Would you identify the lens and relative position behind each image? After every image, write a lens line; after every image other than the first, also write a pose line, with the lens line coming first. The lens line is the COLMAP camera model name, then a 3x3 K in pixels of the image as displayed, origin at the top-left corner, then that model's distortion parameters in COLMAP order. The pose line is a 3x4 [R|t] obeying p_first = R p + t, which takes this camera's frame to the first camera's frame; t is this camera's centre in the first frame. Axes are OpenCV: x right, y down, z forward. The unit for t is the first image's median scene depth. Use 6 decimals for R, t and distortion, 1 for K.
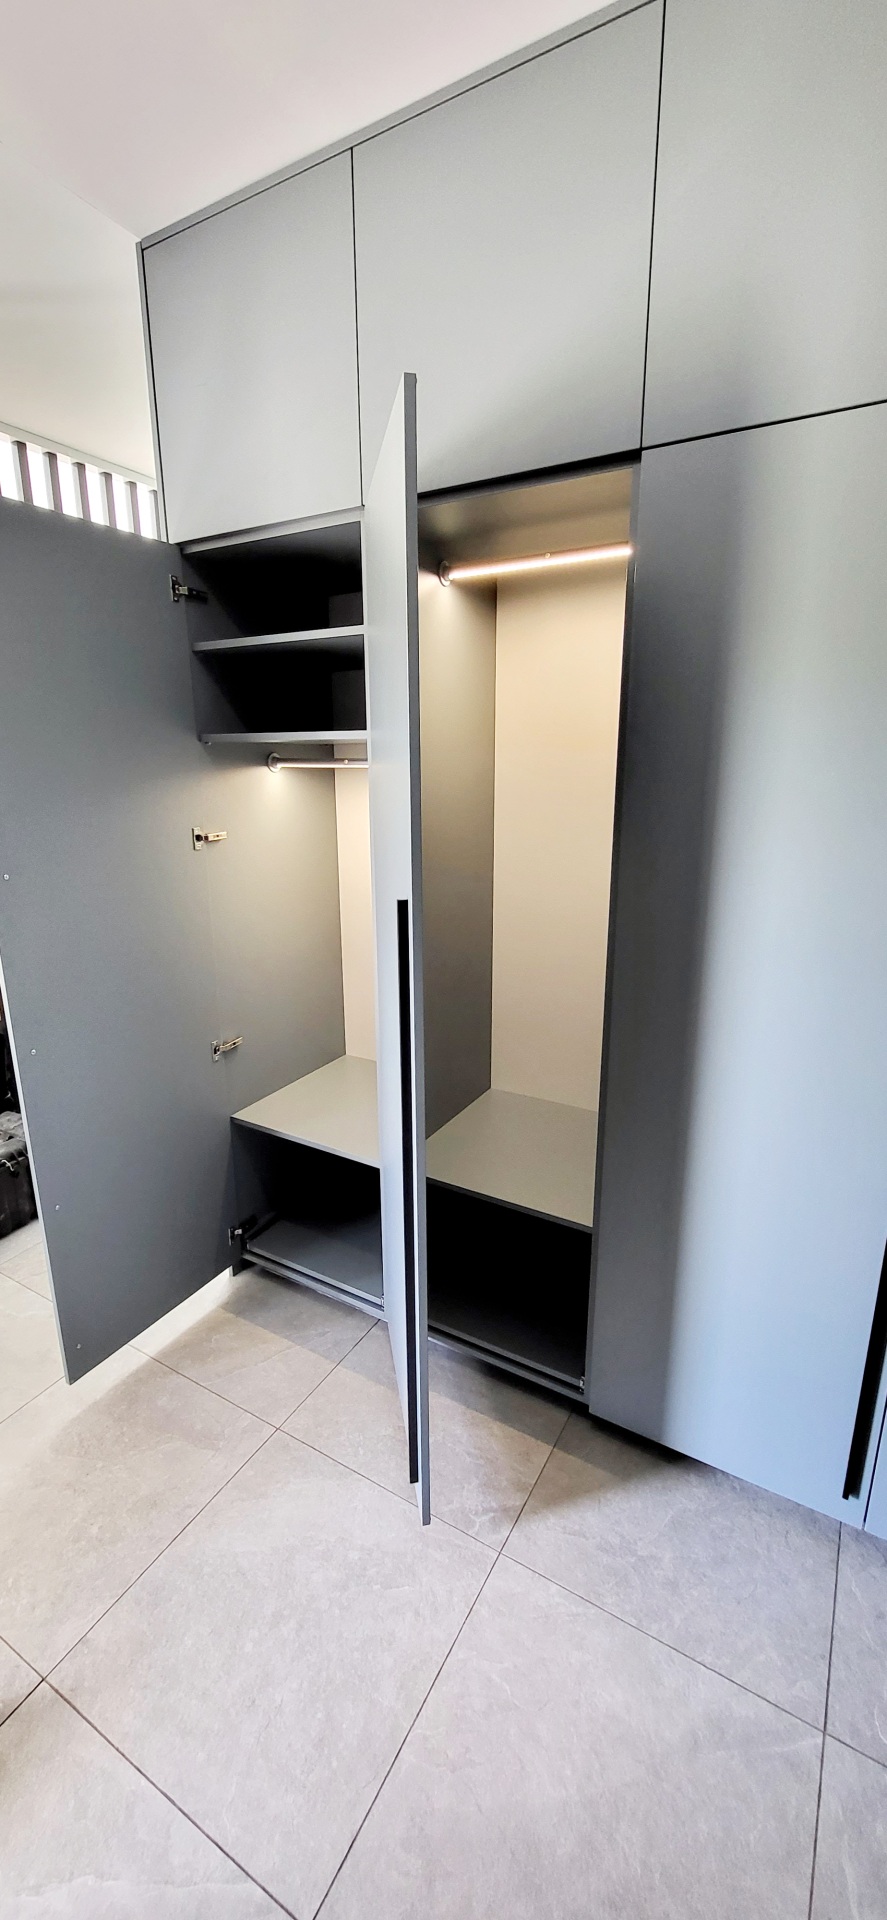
lens RADIAL K [[741.5, 0, 431.2], [0, 741.5, 963.4], [0, 0, 1]] dist [-0.003214, 0.000458]
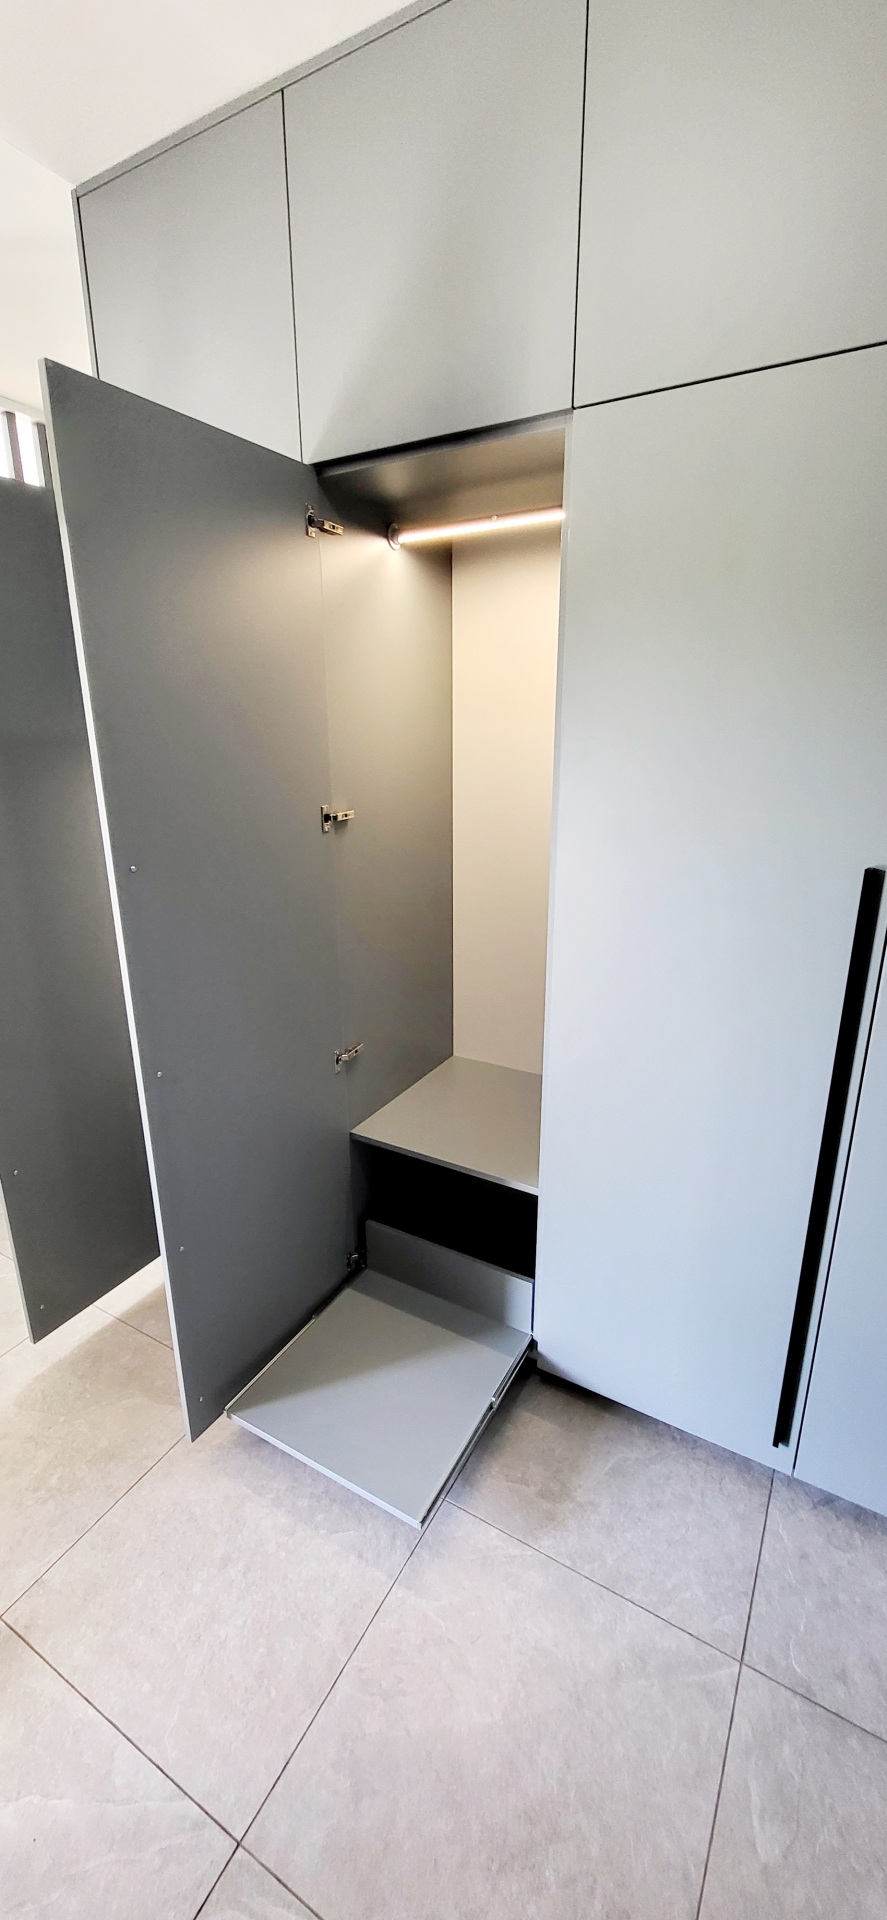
lens RADIAL K [[741.5, 0, 427.4], [0, 741.5, 961.2], [0, 0, 1]] dist [-0.003214, 0.000458]
pose [[0.999990, -0.004459, 0.000947, 0.079889], [0.004420, 0.999289, 0.037444, 0.003216], [-0.001114, -0.037440, 0.999298, -0.010511]]
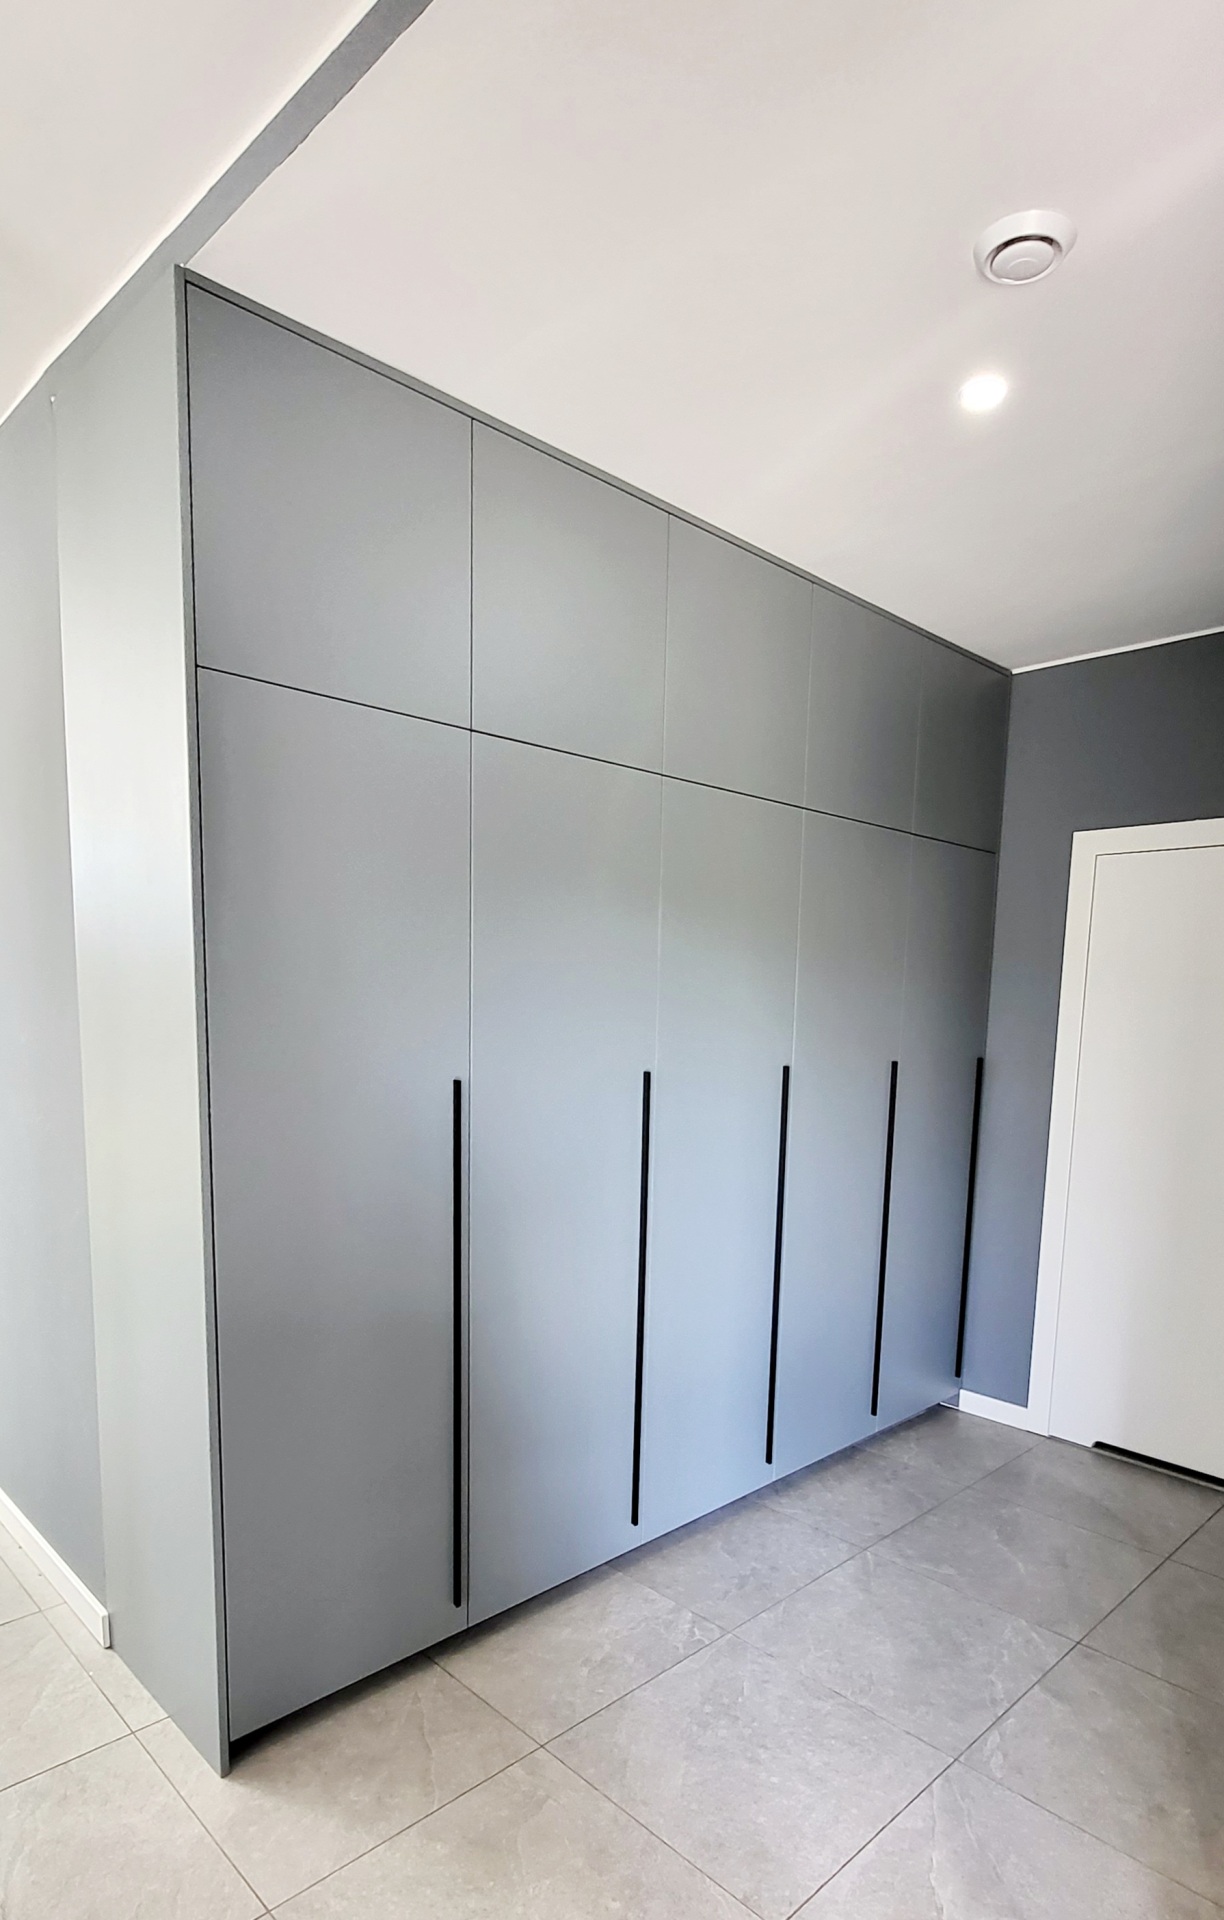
lens RADIAL K [[1107.2, 0, 610.8], [0, 1107.2, 961.6], [0, 0, 1]] dist [-0.008075, 0.002996]
pose [[0.267383, 0.042502, 0.962652, -1.855174], [0.228996, 0.967603, -0.106326, -0.097344], [-0.935985, 0.248873, 0.248988, 0.523247]]
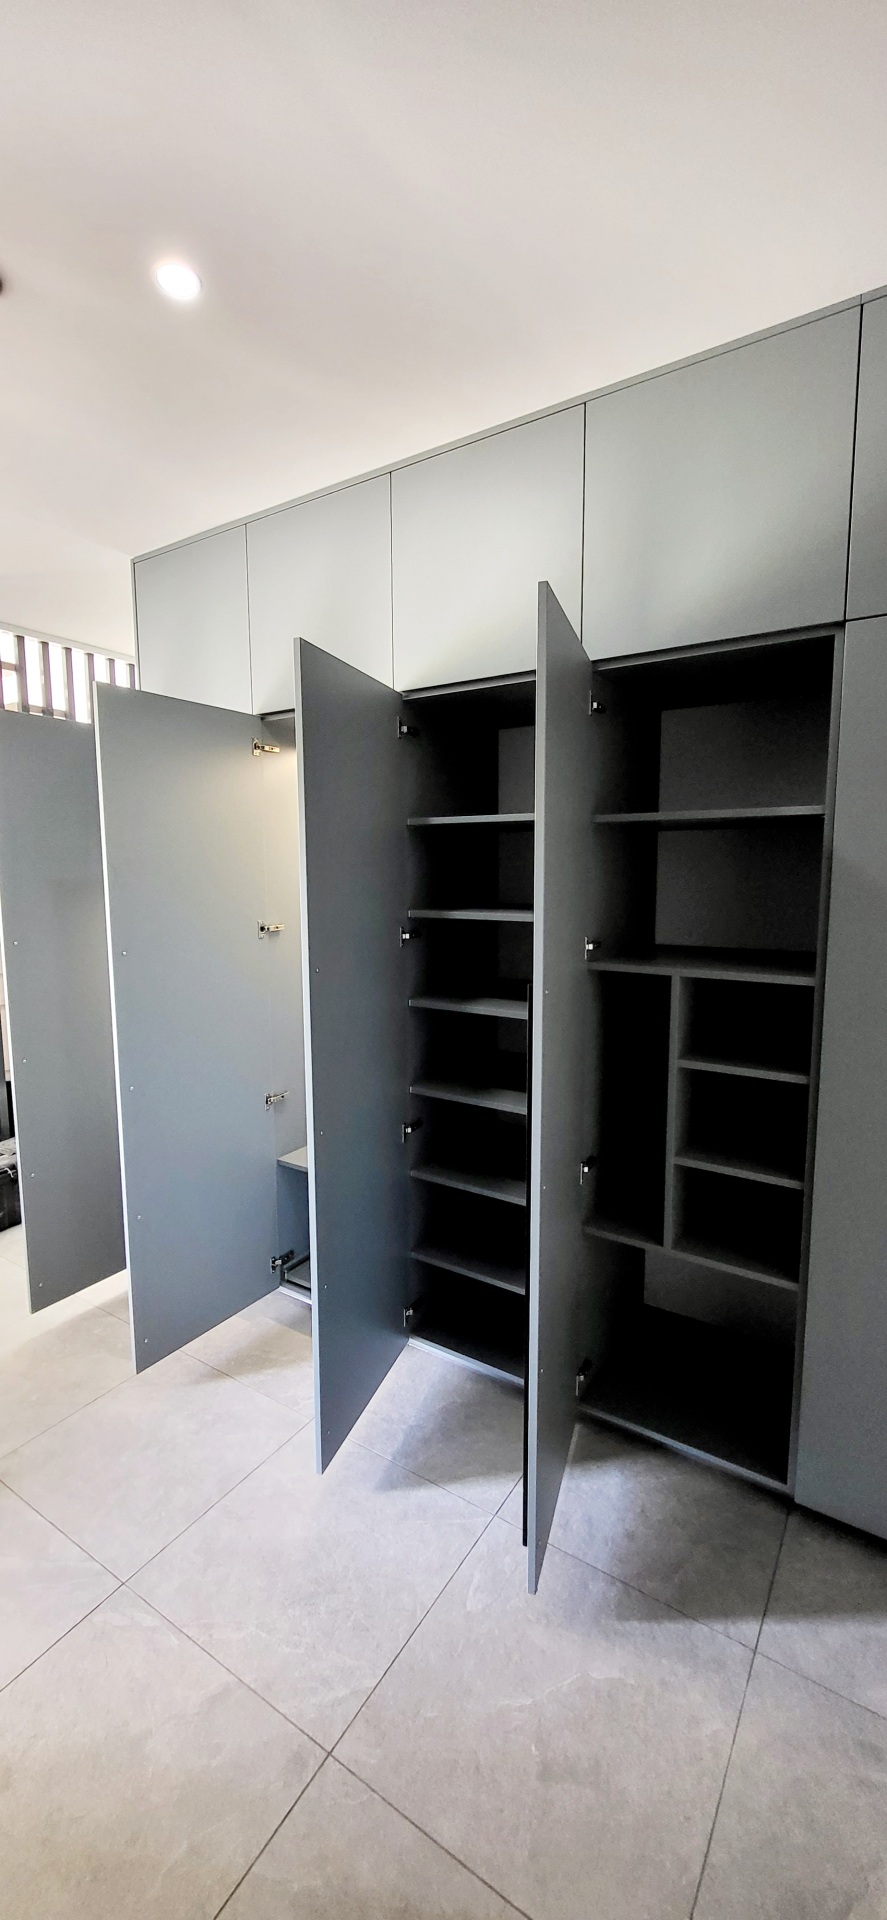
lens RADIAL K [[741.5, 0, 429.8], [0, 741.5, 964.7], [0, 0, 1]] dist [-0.003214, 0.000458]
pose [[0.998585, 0.006636, -0.052767, 0.422707], [-0.013887, 0.990299, -0.138258, 0.146008], [0.051338, 0.138795, 0.988990, -0.545710]]
